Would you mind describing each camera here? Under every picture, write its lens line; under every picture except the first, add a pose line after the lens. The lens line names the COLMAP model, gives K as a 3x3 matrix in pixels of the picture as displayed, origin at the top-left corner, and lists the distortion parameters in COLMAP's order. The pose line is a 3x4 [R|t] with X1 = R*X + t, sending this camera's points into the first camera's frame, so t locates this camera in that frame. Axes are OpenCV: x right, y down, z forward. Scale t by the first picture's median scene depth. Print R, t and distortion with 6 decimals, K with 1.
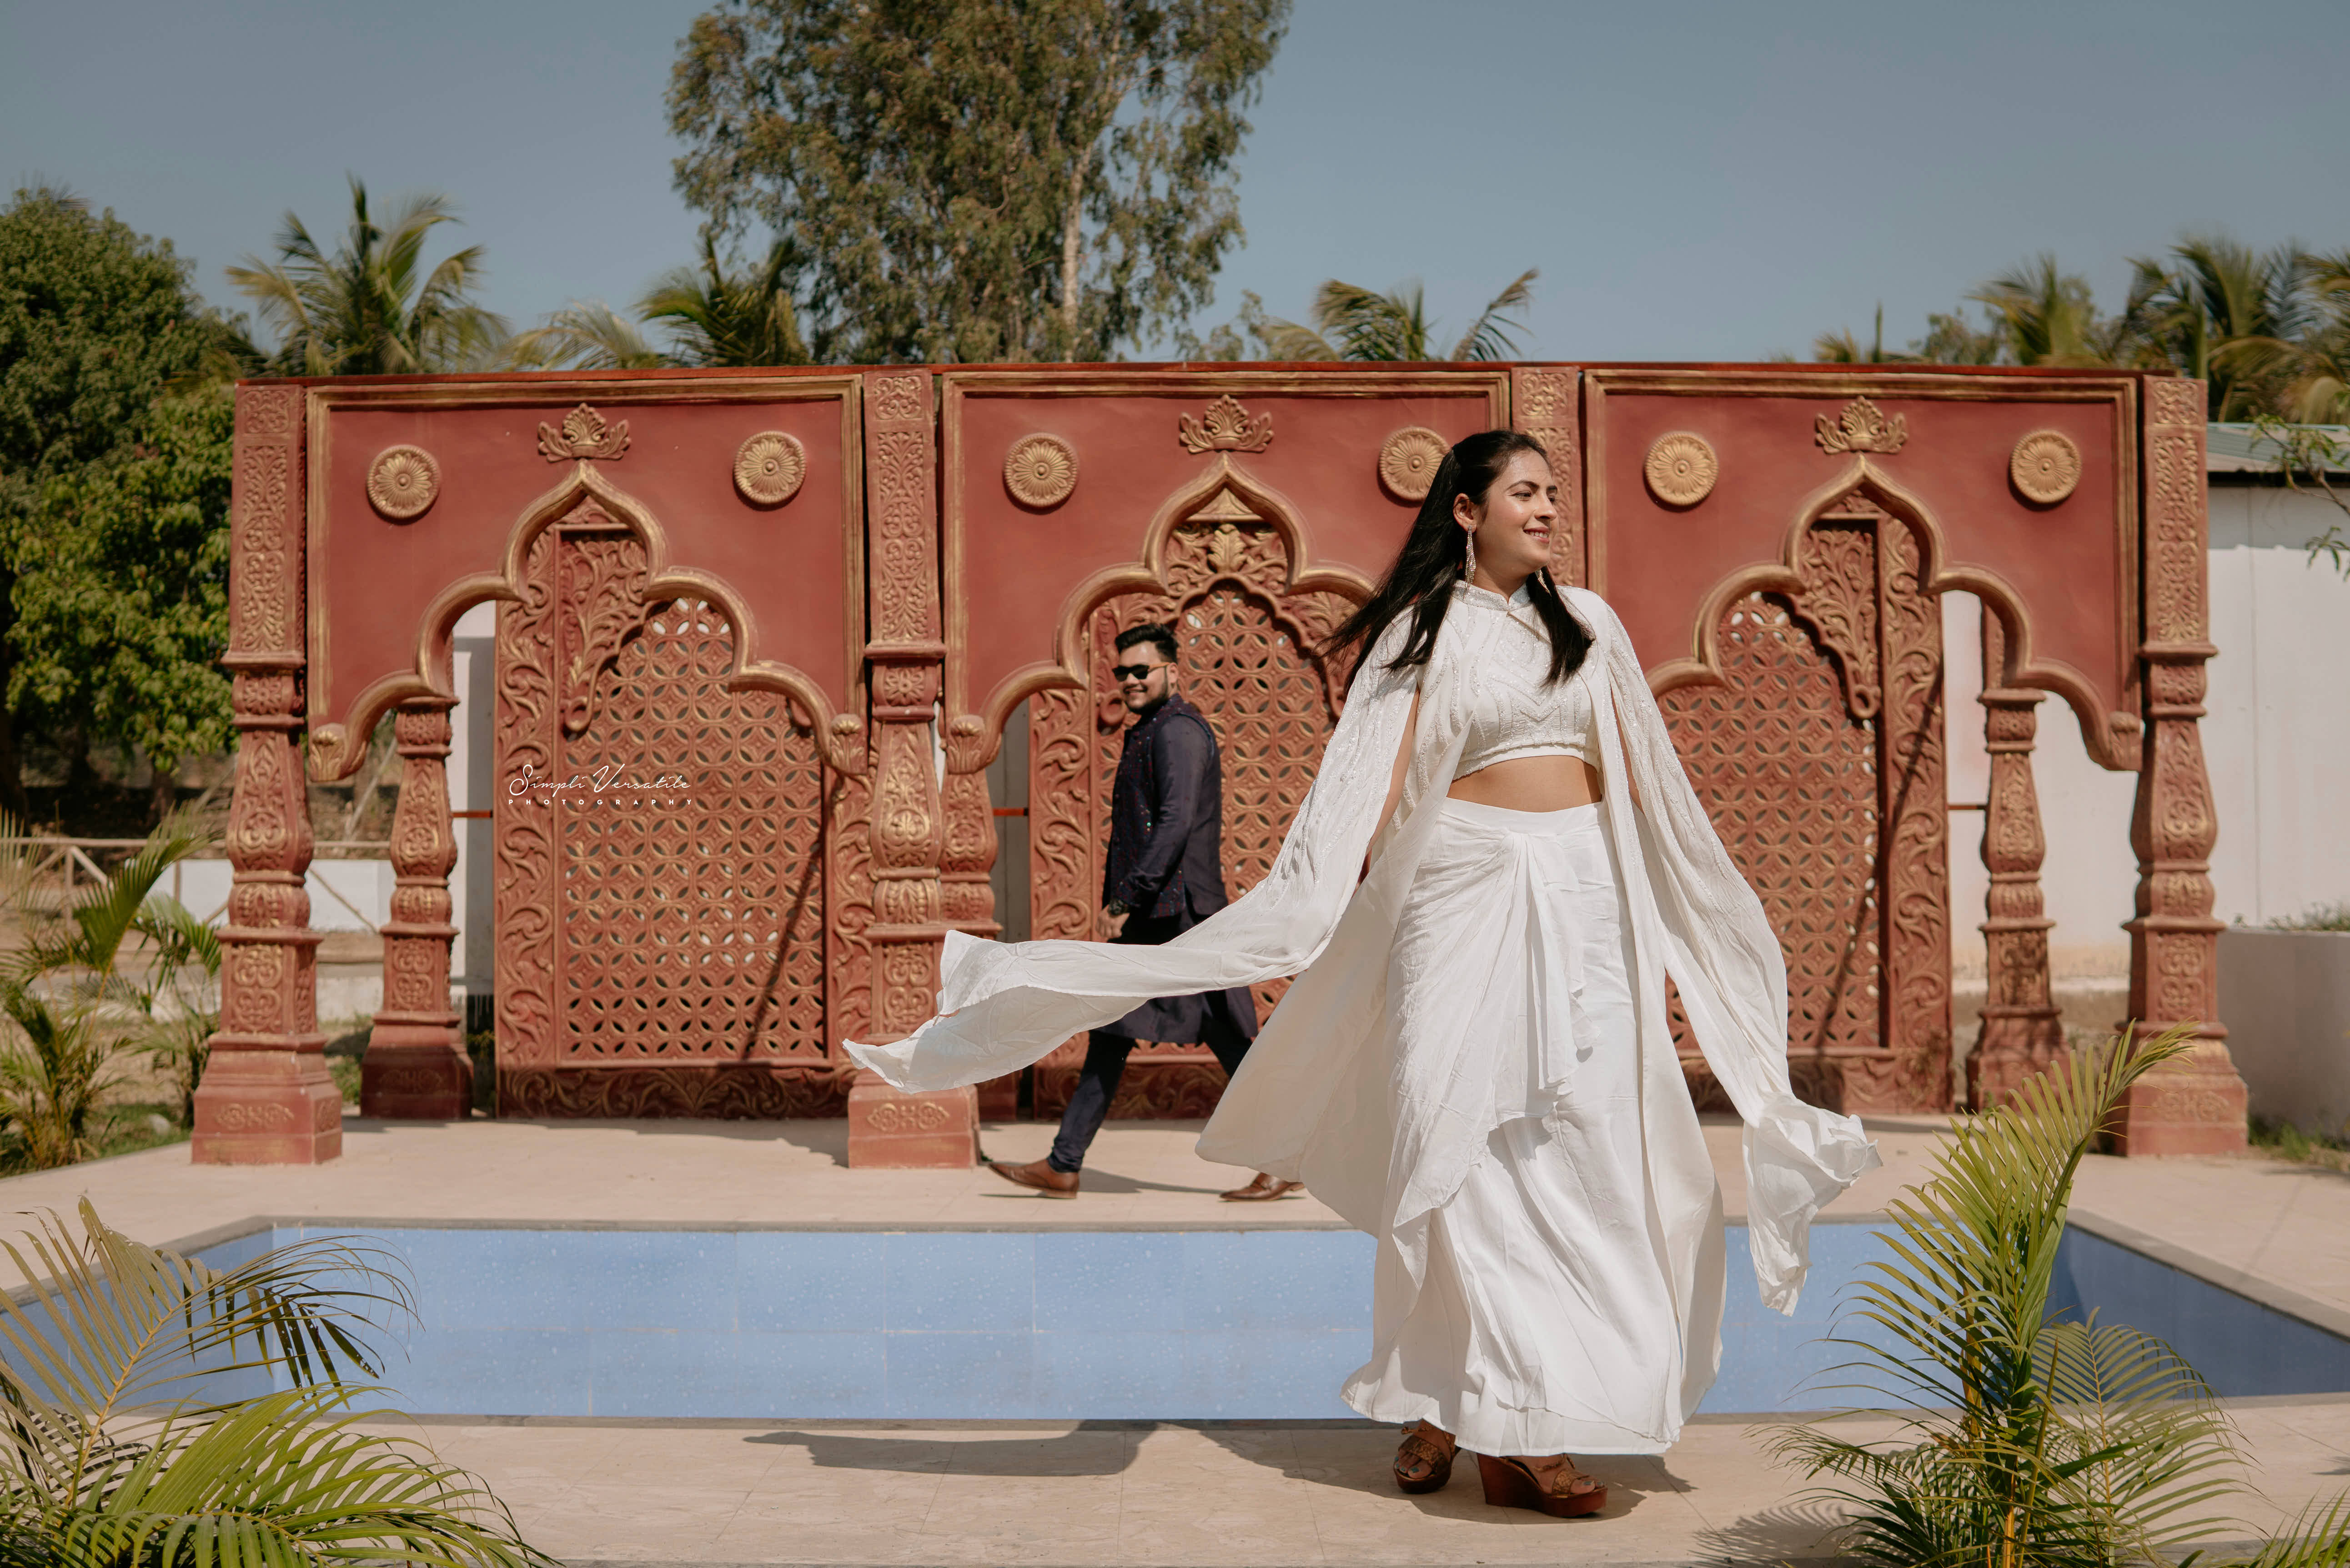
lens RADIAL K [[6198.8, 0, 1173.7], [0, 6198.8, 725.1], [0, 0, 1]] dist [-0.910000, 0.109650]
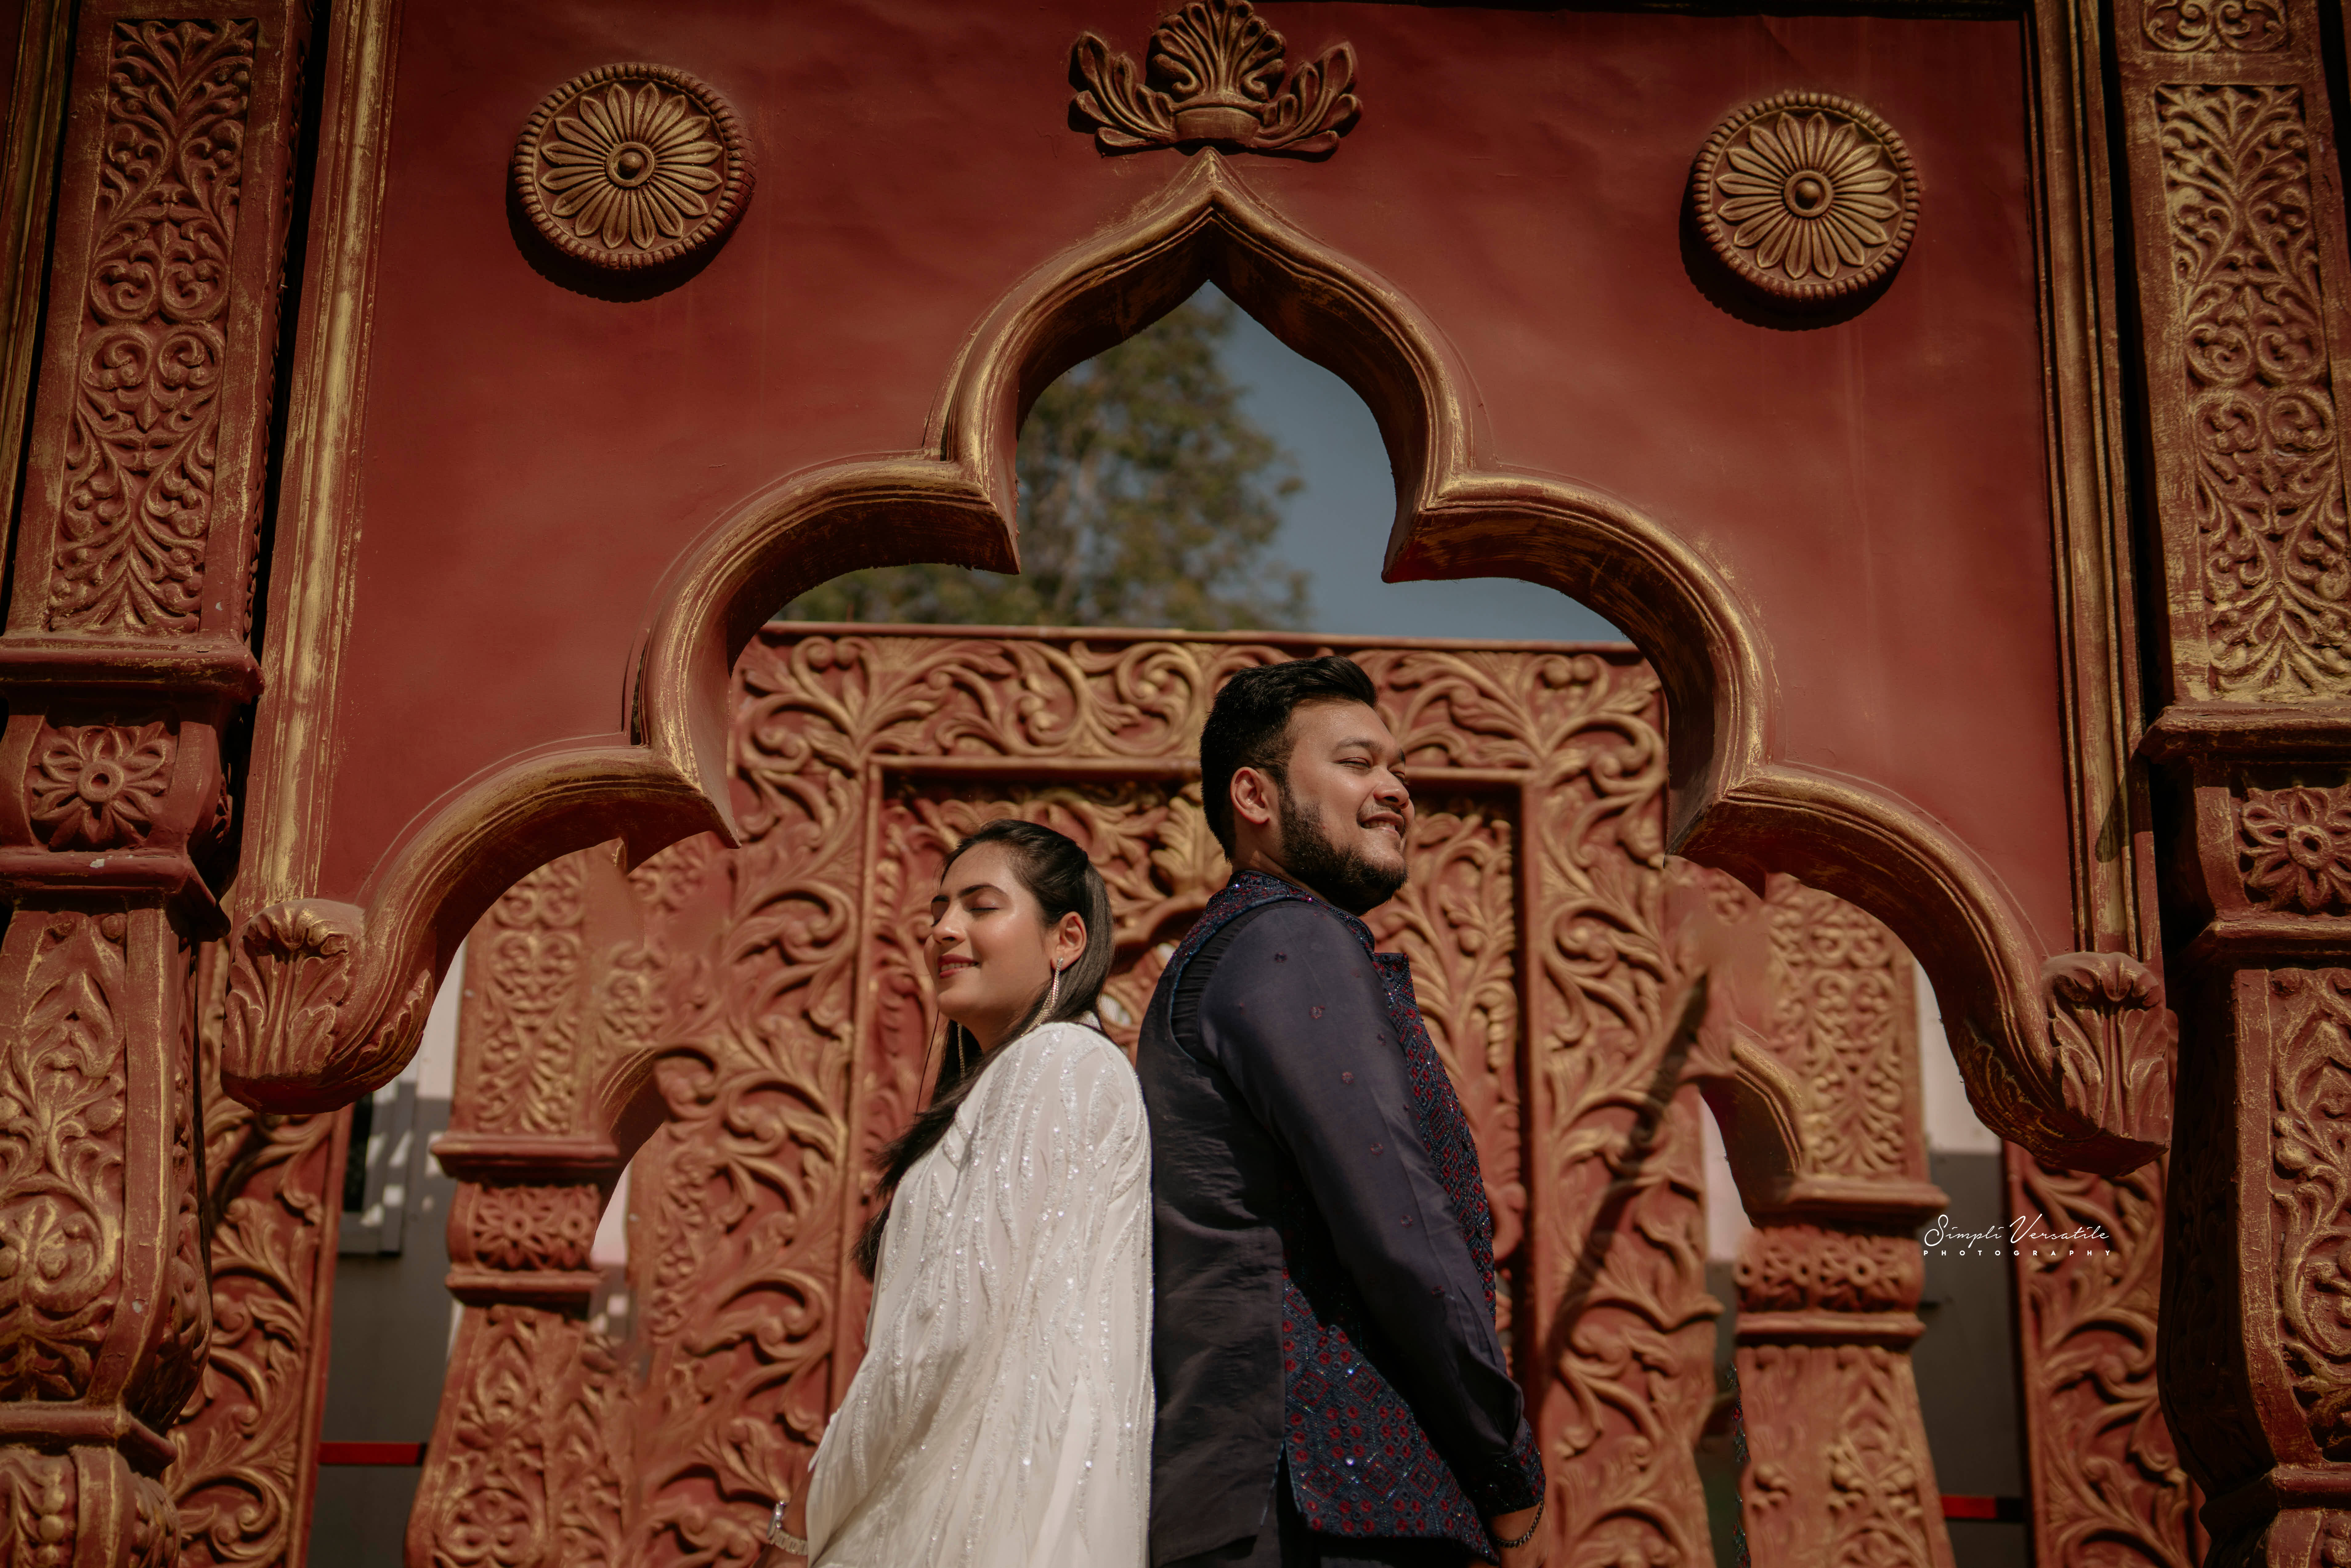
lens RADIAL K [[3404.3, 0, 1175.5], [0, 3404.3, 784.0], [0, 0, 1]] dist [0.043599, -0.095647]
pose [[0.999512, 0.031211, -0.000930, 0.007131], [-0.029852, 0.946383, -0.321665, 0.041336], [-0.009159, 0.321536, 0.946853, 0.784666]]
